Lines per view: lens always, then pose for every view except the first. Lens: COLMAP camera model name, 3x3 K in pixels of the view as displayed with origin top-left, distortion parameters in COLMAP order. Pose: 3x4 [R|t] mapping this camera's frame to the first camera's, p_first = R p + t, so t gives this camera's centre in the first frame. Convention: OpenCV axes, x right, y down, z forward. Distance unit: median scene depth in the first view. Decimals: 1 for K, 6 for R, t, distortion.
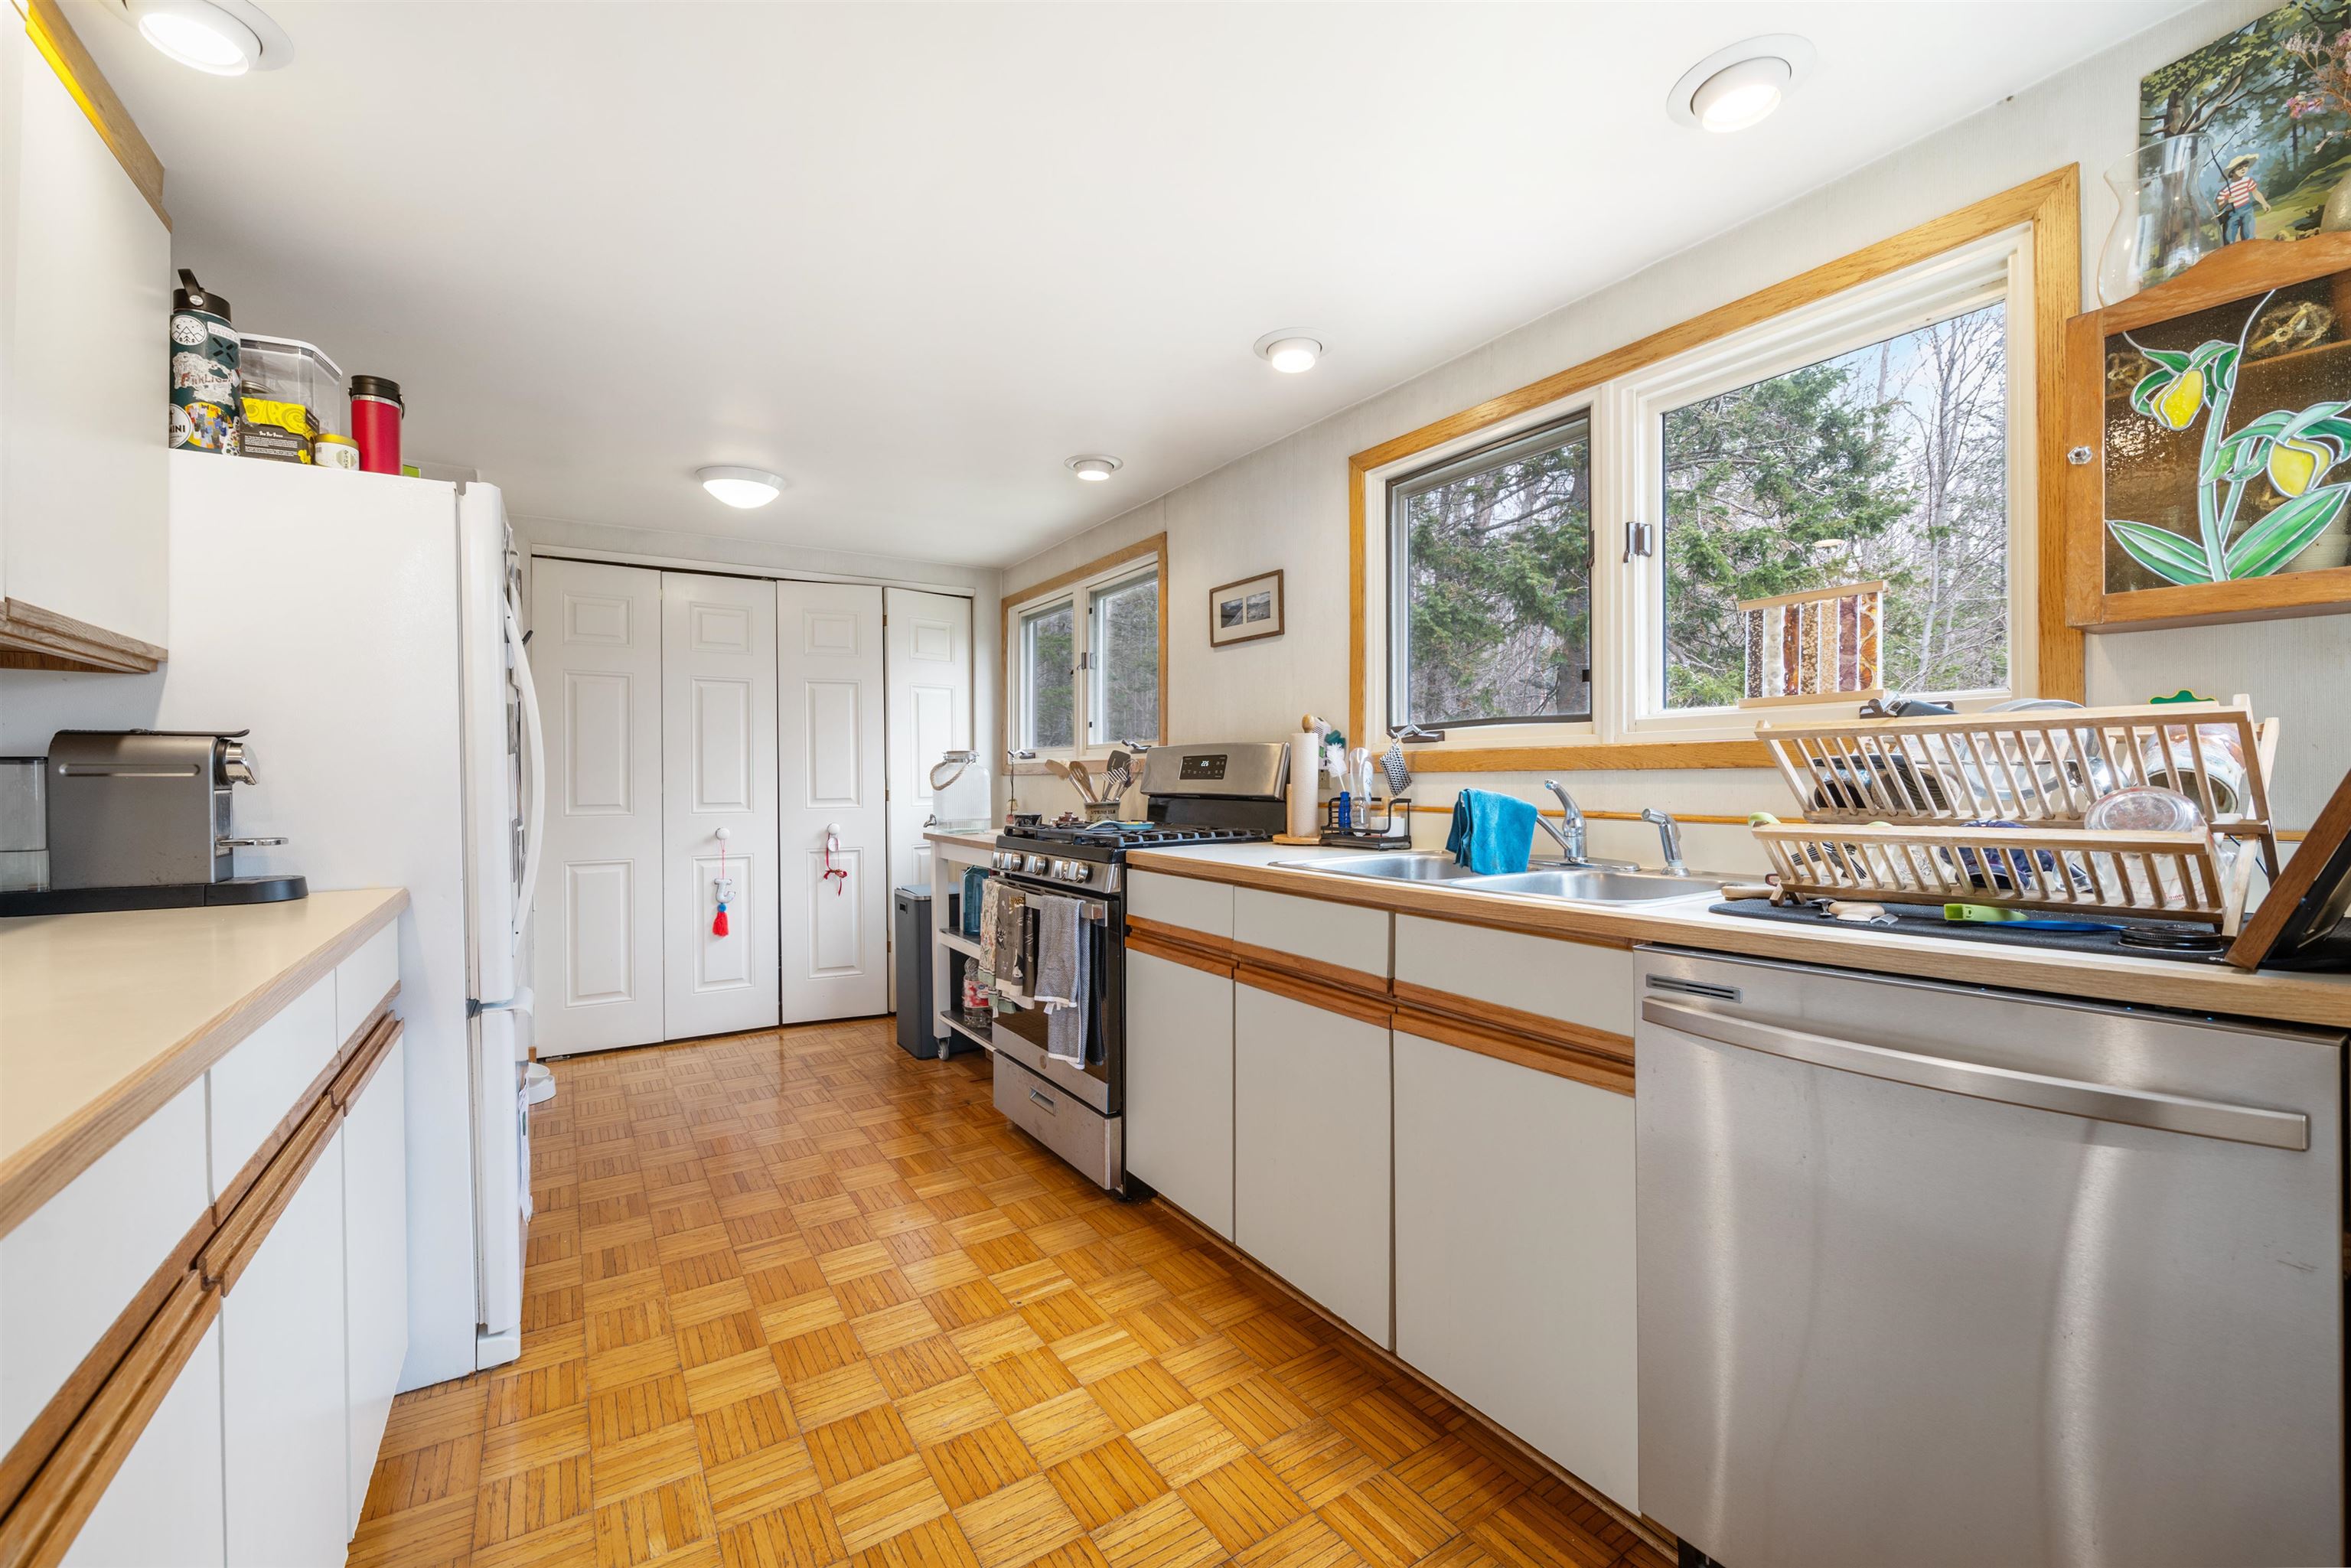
lens RADIAL K [[947.0, 0, 1173.7], [0, 947.0, 784.7], [0, 0, 1]] dist [-0.000120, 0.000092]
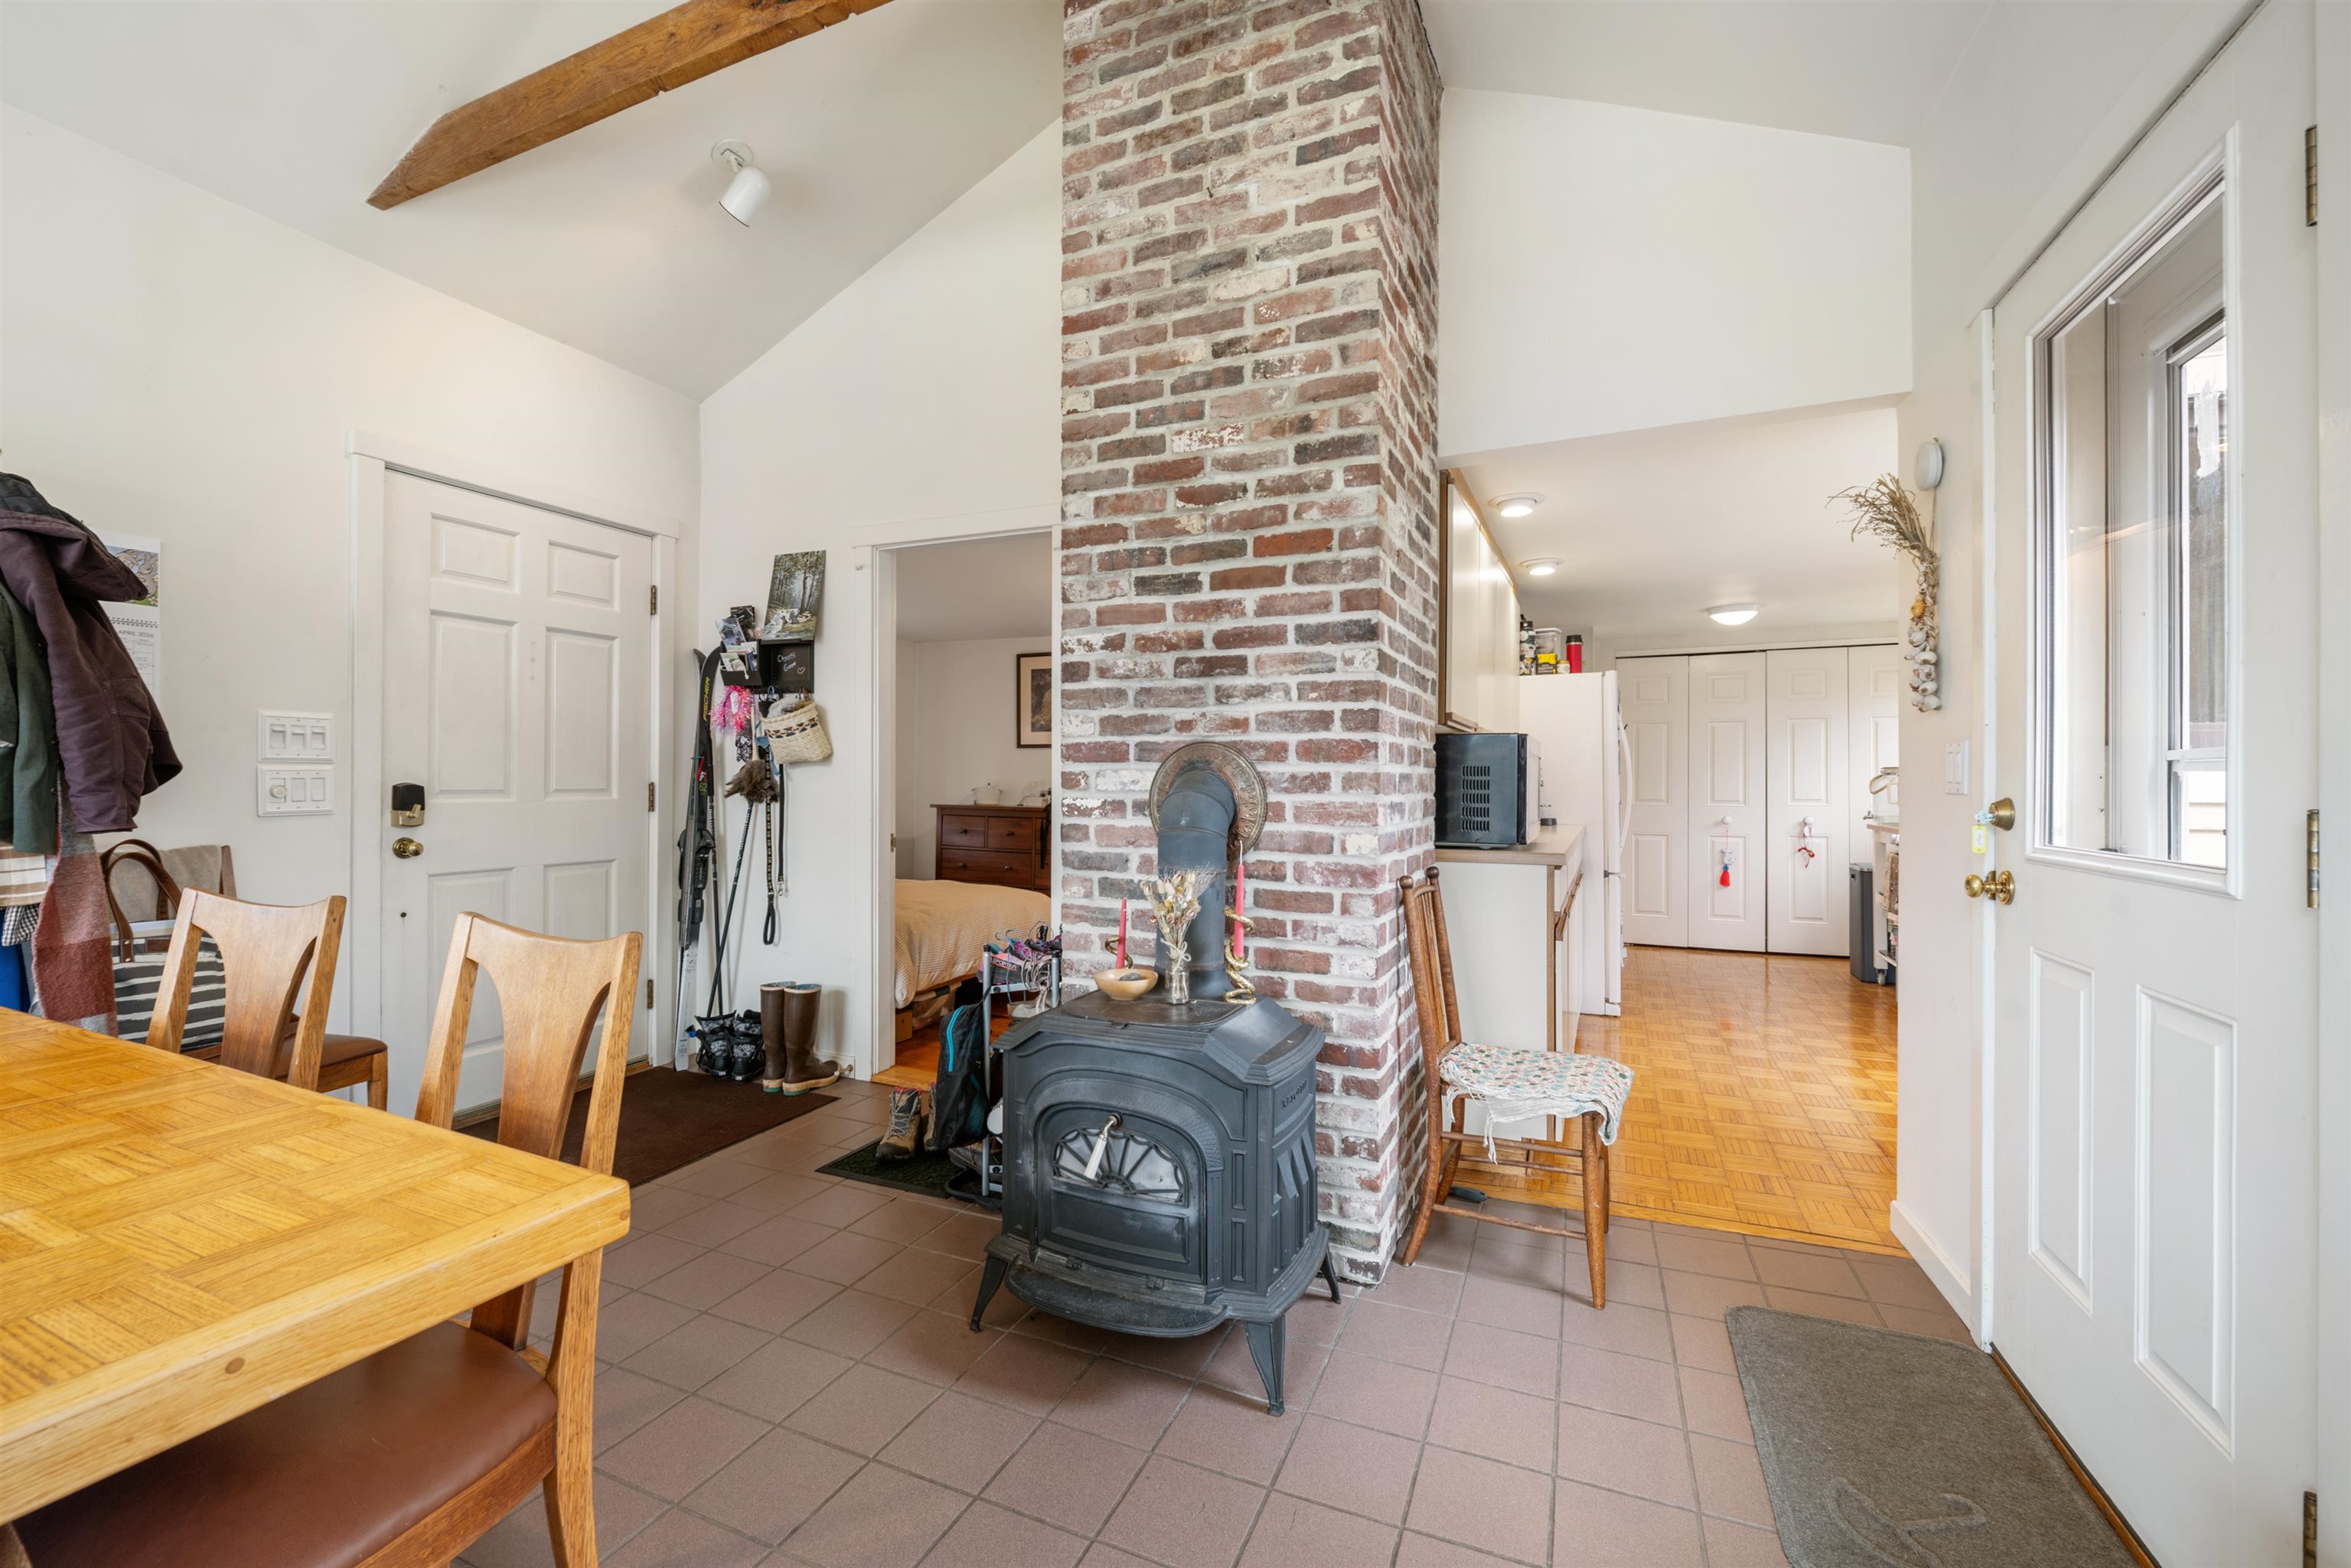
lens RADIAL K [[959.9, 0, 1171.3], [0, 959.9, 782.6], [0, 0, 1]] dist [-0.008359, -0.000134]
pose [[0.534118, 0.005762, -0.845390, 0.588516], [-0.009307, 0.999956, 0.000935, -0.004915], [0.845358, 0.007368, 0.534149, -0.985963]]
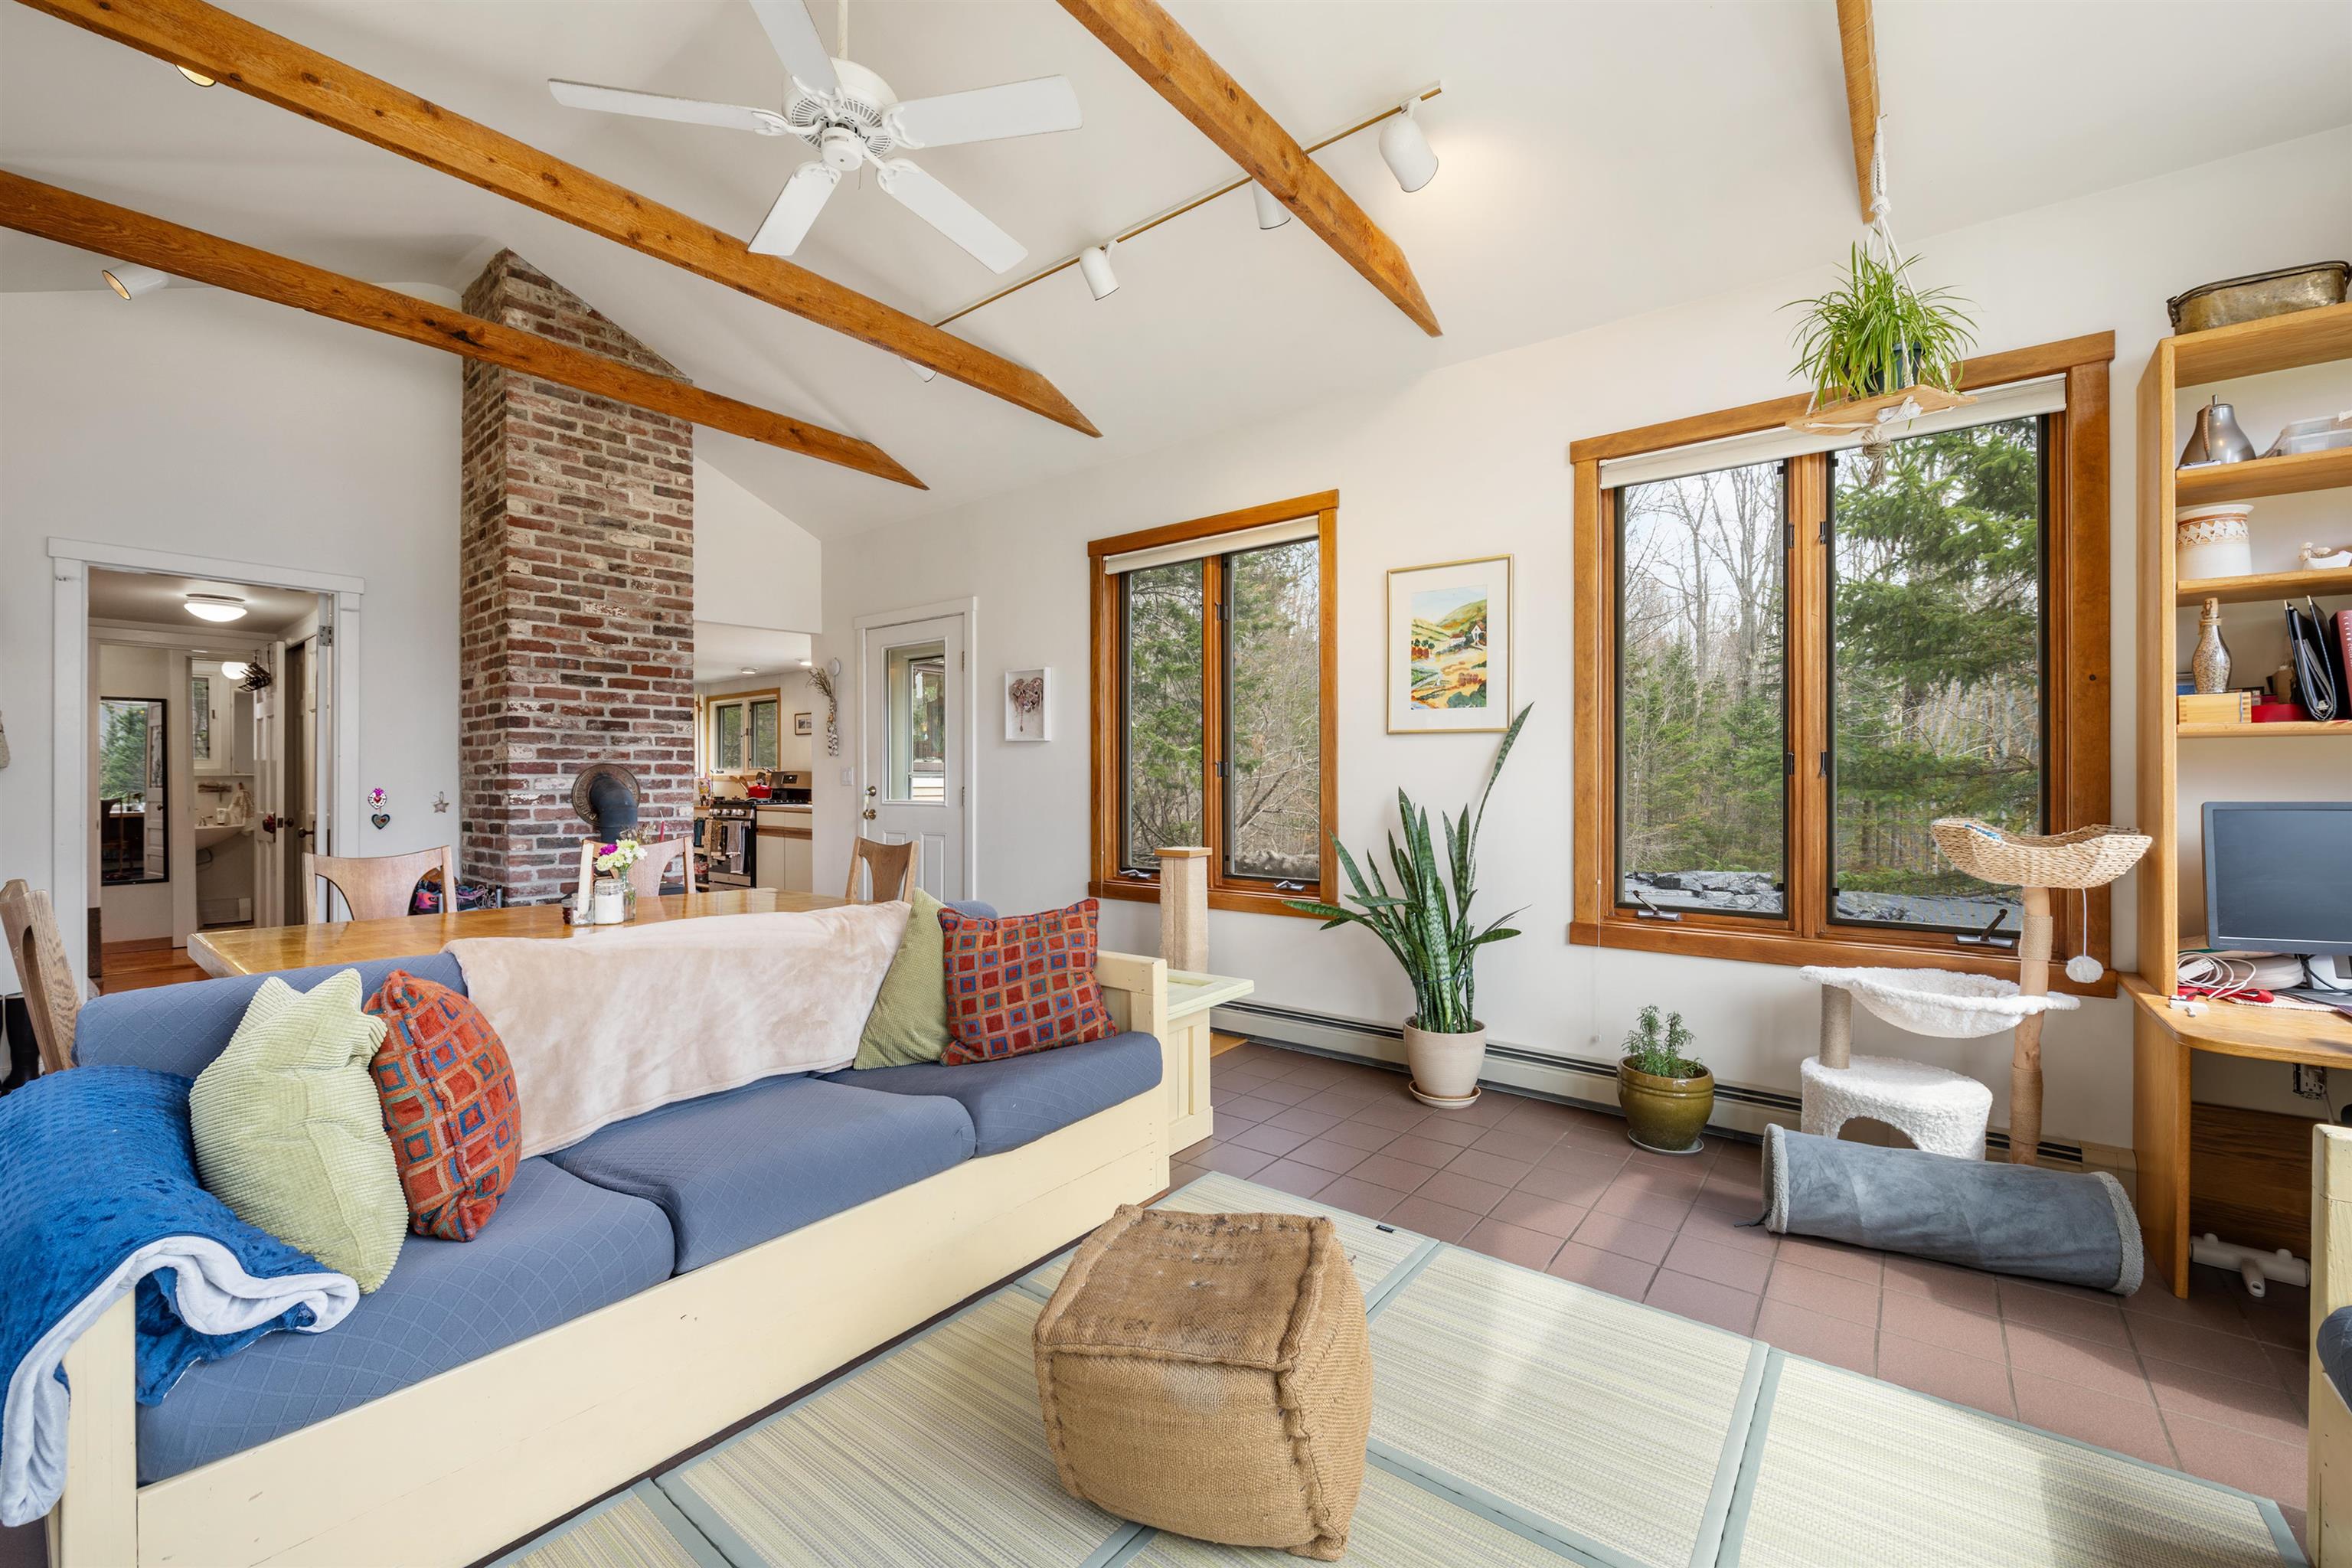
lens RADIAL K [[947.4, 0, 1174.5], [0, 947.4, 781.8], [0, 0, 1]] dist [-0.000120, 0.000092]
pose [[0.950994, -0.000840, 0.309208, 0.301024], [0.001102, 0.999999, -0.000671, -0.006830], [-0.309207, 0.000979, 0.950994, -2.482816]]
